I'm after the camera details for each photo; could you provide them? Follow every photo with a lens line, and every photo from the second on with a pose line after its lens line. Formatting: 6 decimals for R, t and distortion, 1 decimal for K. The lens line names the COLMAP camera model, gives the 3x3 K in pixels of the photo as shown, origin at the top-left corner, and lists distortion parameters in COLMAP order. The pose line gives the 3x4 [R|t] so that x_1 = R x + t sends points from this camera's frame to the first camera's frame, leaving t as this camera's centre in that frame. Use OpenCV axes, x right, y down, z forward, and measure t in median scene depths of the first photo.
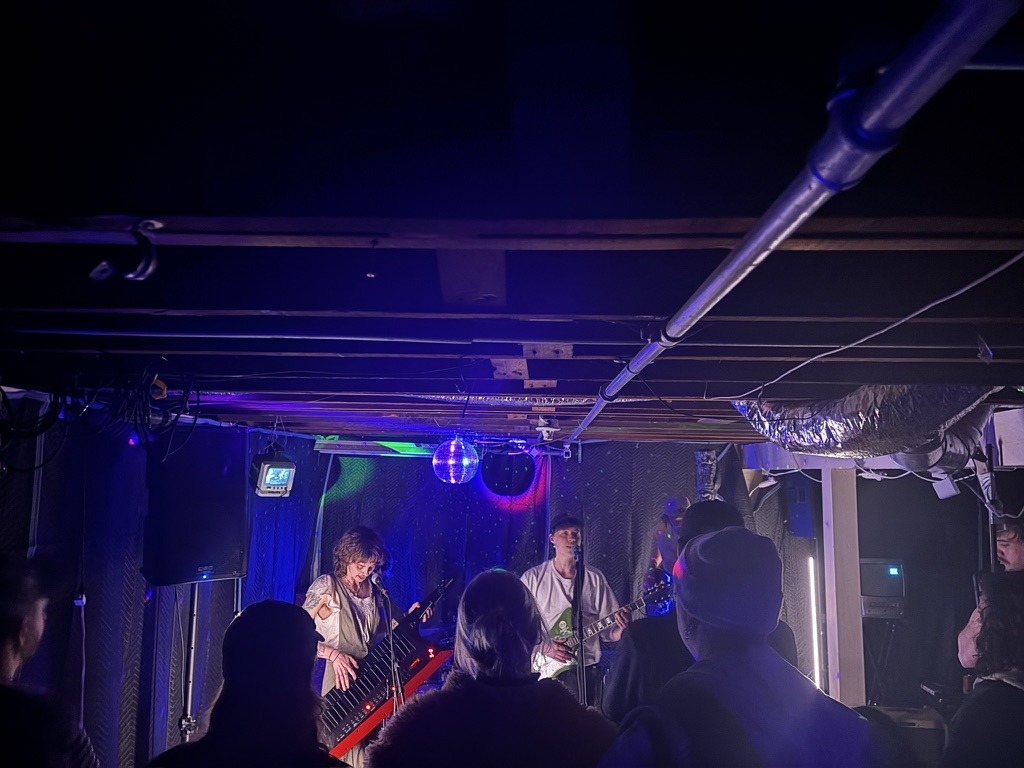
lens RADIAL K [[777.0, 0, 517.4], [0, 777.0, 383.3], [0, 0, 1]] dist [0.047803, -0.026181]
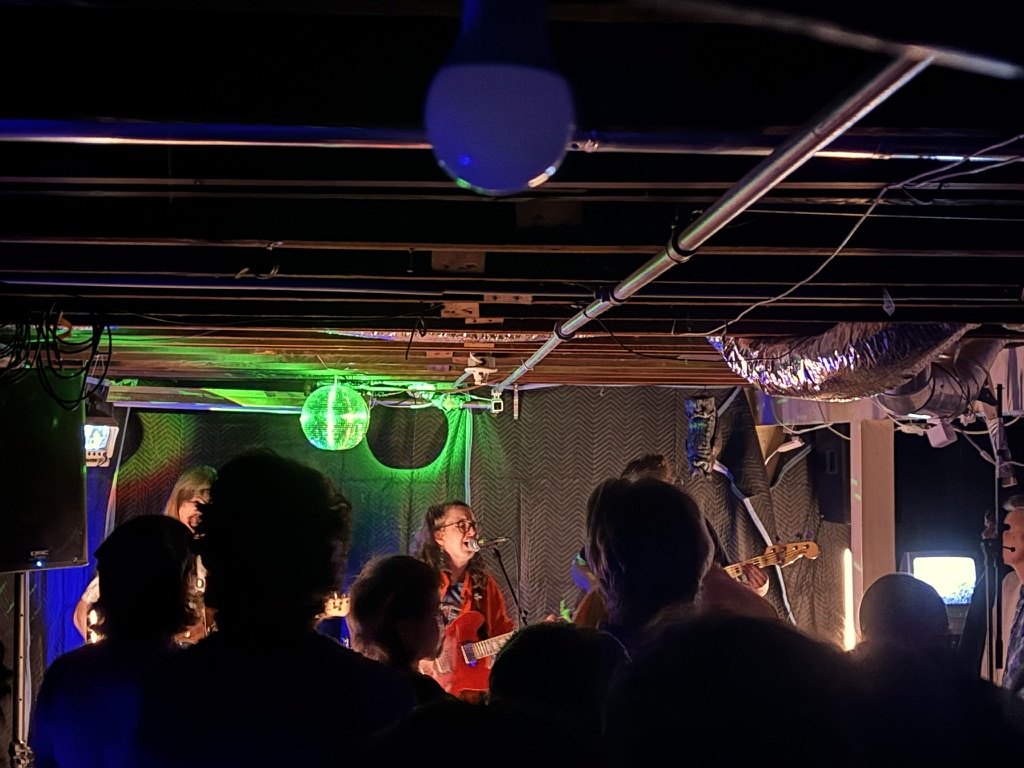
lens RADIAL K [[1487.3, 0, 511.2], [0, 1487.3, 378.8], [0, 0, 1]] dist [0.157977, 0.000000]
pose [[0.996153, -0.005352, 0.087465, -0.076587], [-0.000597, 0.997695, 0.067850, -0.039760], [-0.087627, -0.067641, 0.993854, -0.574889]]
